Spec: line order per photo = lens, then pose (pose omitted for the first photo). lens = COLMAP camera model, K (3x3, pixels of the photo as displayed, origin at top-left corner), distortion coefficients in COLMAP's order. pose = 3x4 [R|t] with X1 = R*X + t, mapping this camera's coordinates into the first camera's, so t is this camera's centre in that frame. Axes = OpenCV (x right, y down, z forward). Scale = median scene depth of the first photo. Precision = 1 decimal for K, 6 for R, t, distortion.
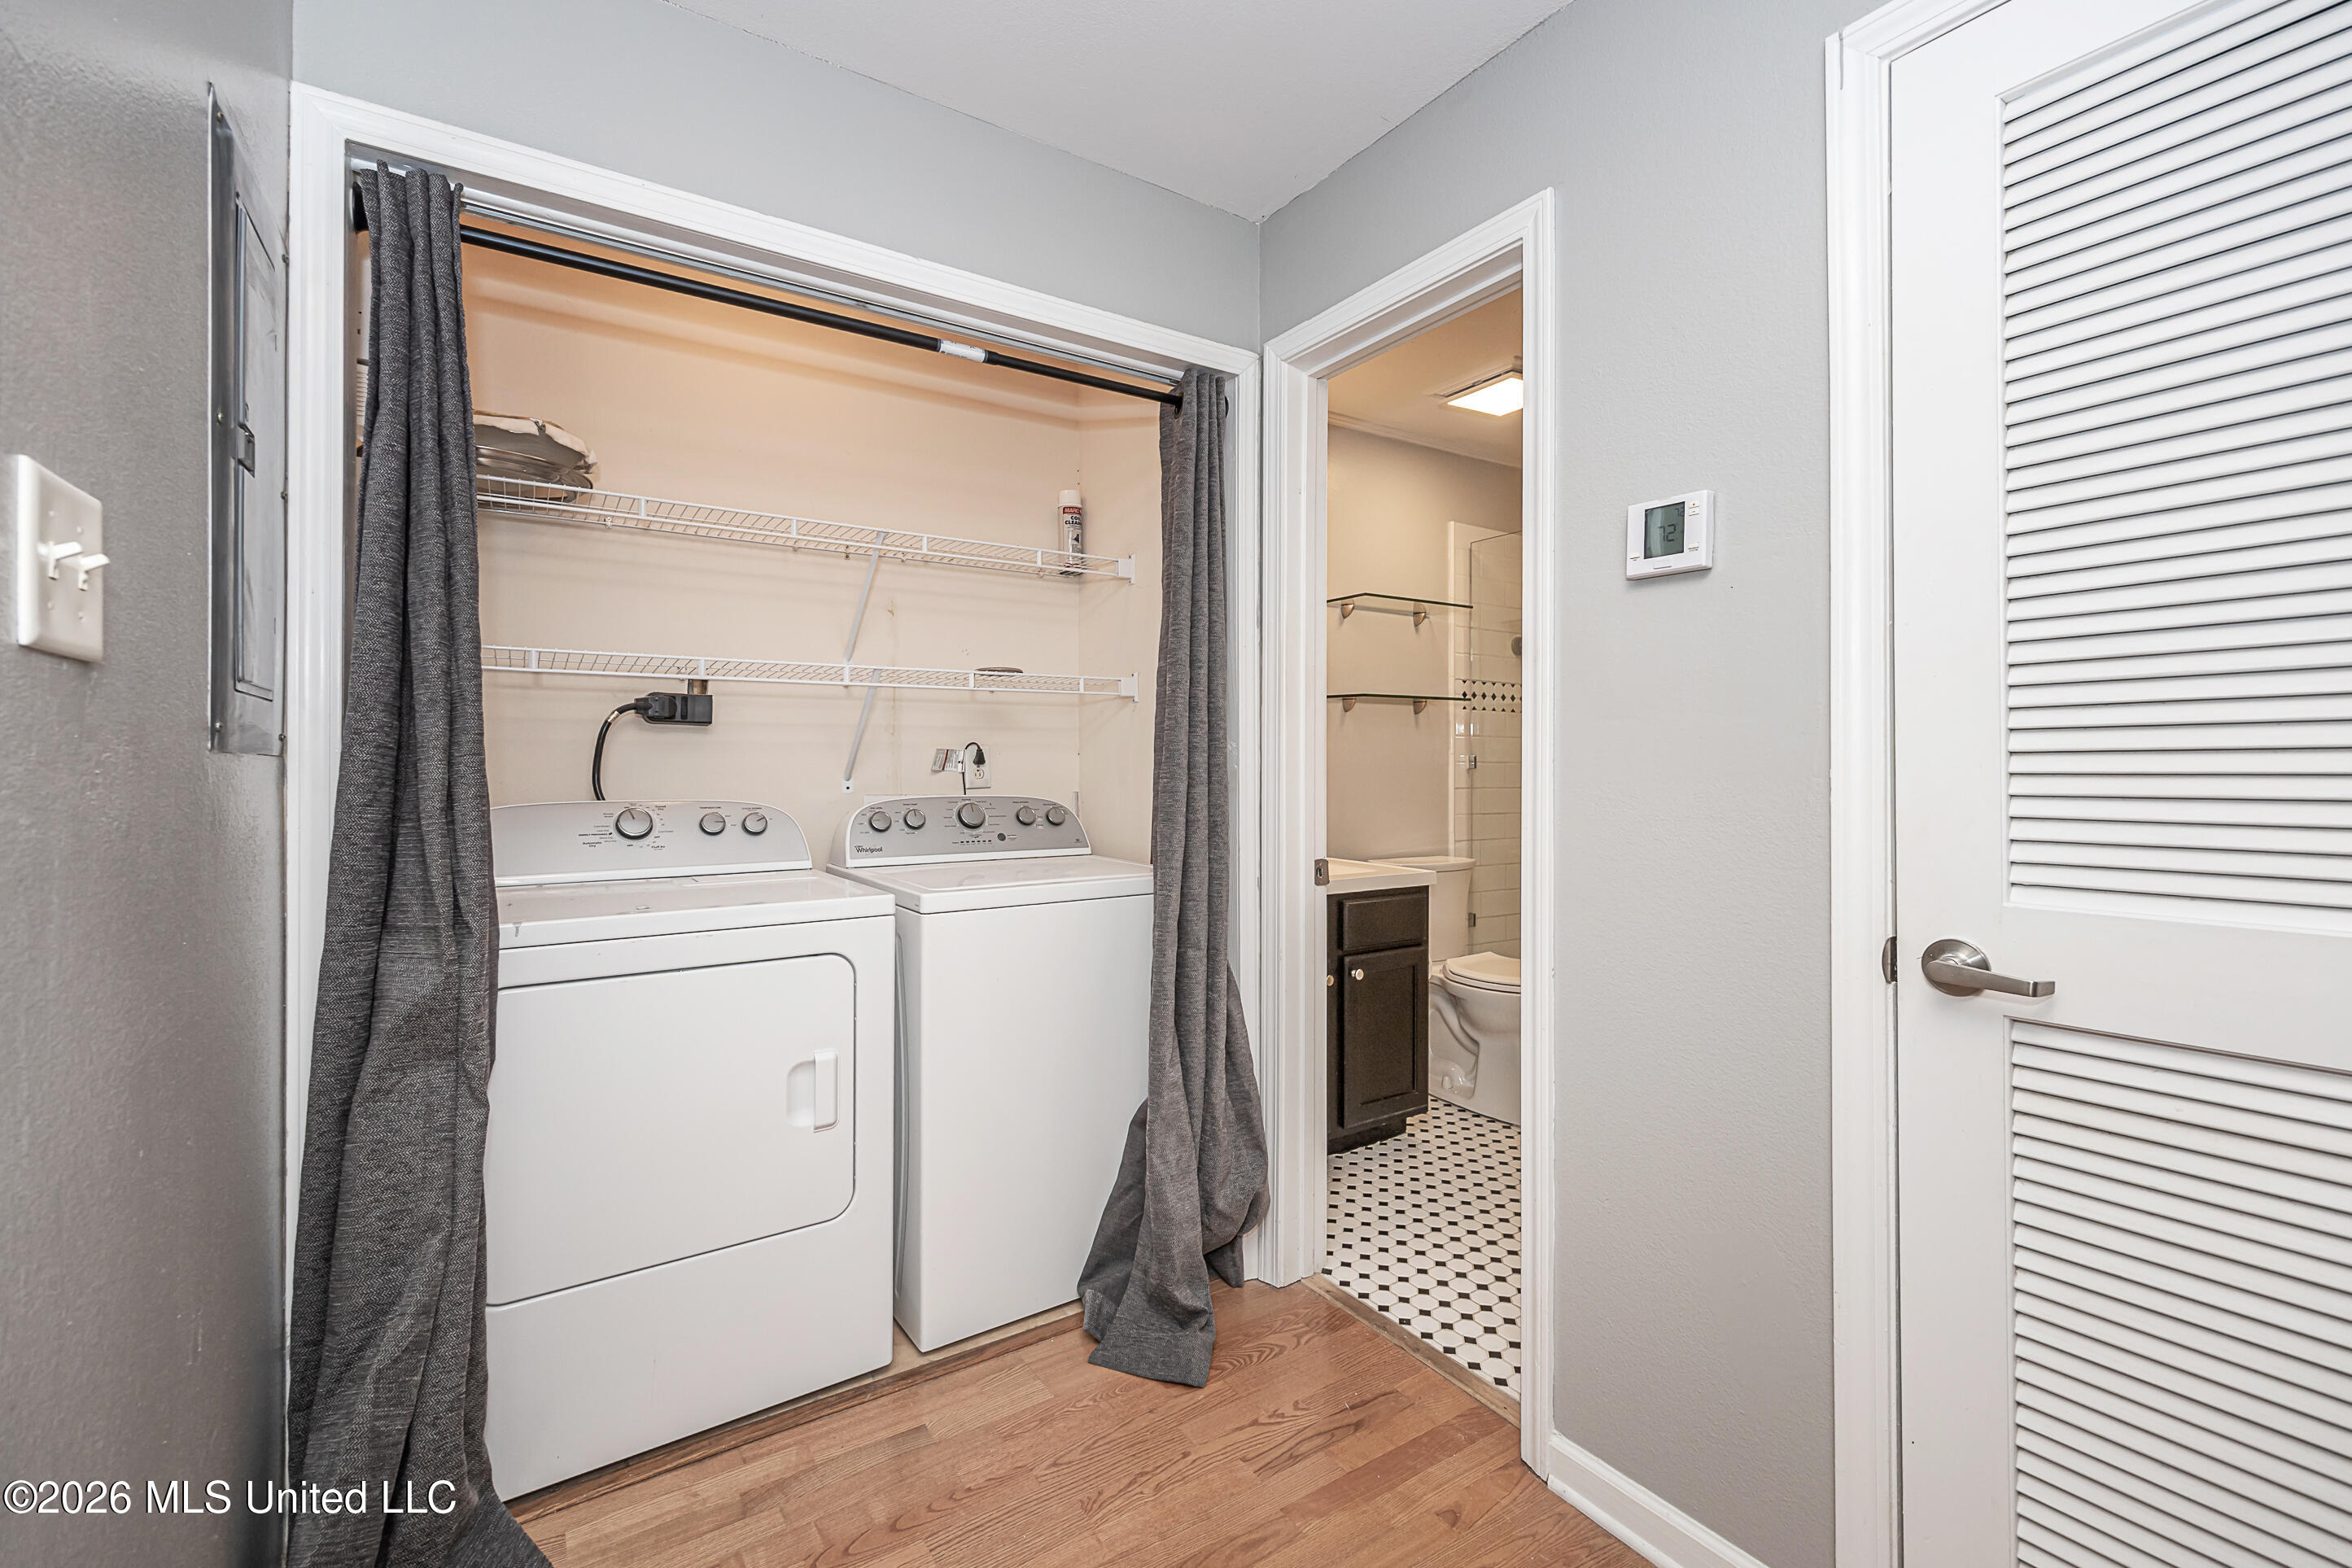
lens RADIAL K [[993.7, 0, 1162.7], [0, 993.7, 767.4], [0, 0, 1]] dist [0.000001, -0.000466]
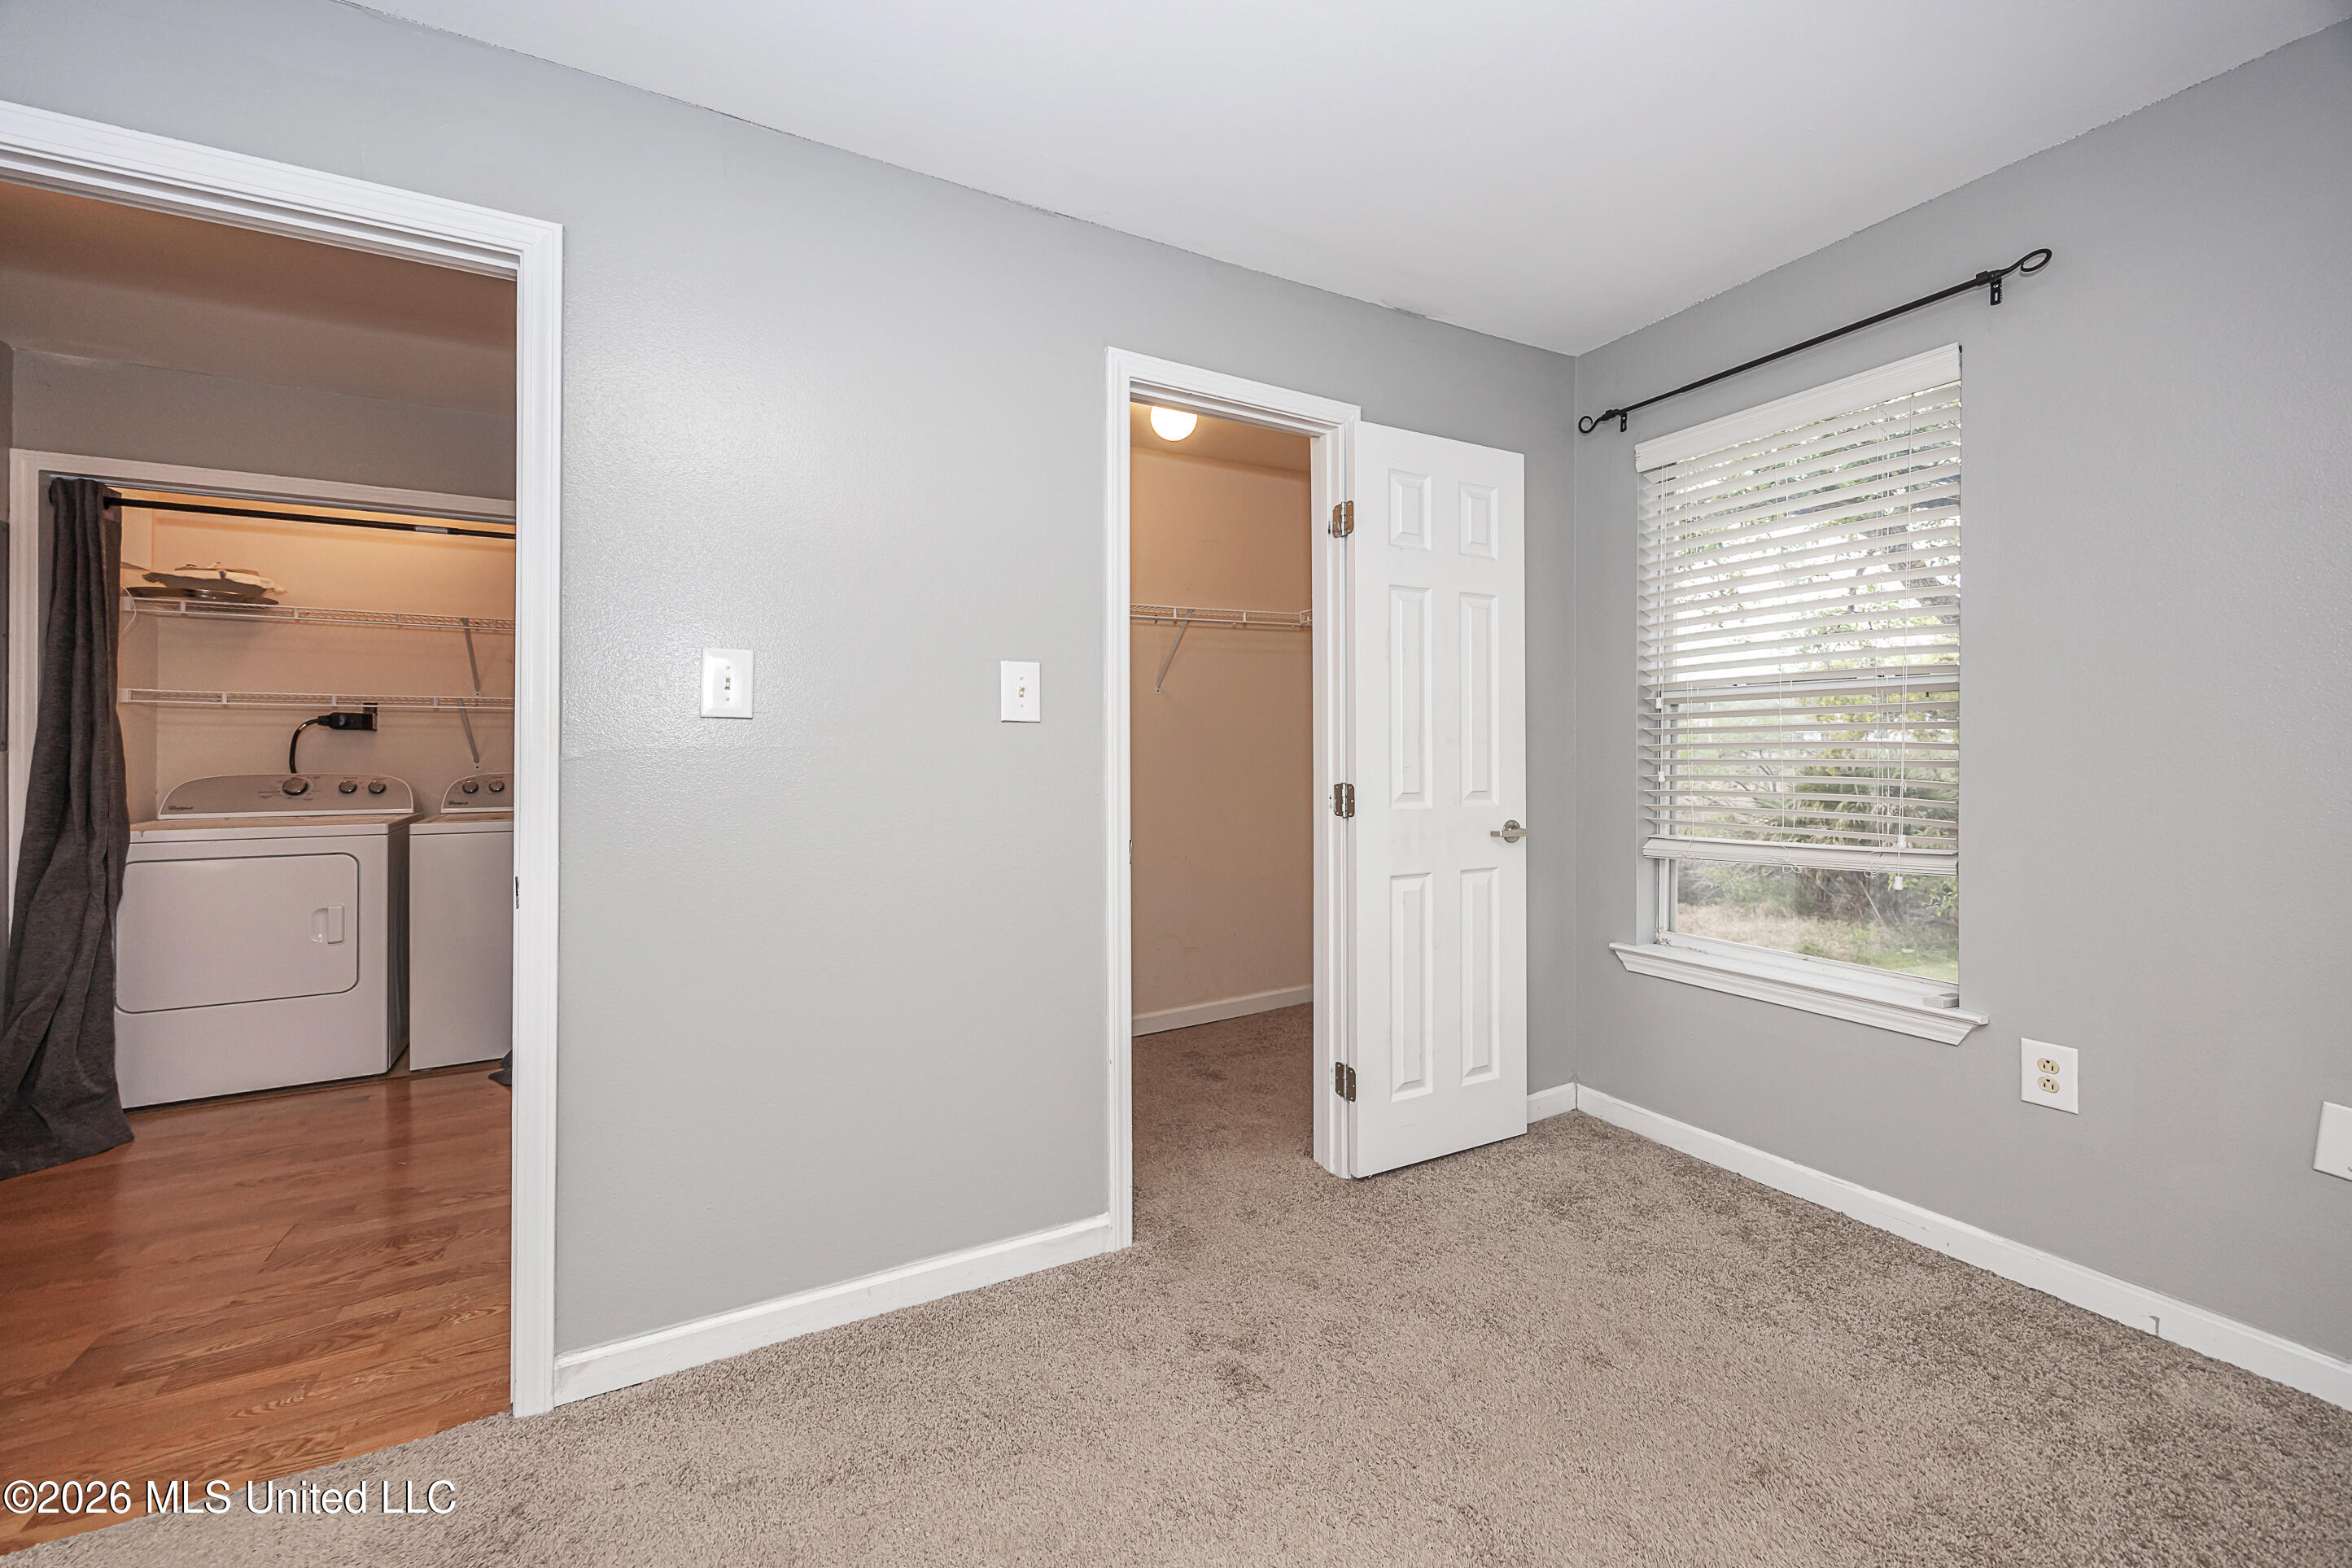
lens RADIAL K [[902.9, 0, 1163.5], [0, 902.9, 756.7], [0, 0, 1]] dist [0.000690, 0.000205]
pose [[0.995906, 0.004103, -0.090304, 1.423871], [-0.003725, 0.999984, 0.004351, -0.012504], [0.090321, -0.003997, 0.995905, -0.598282]]
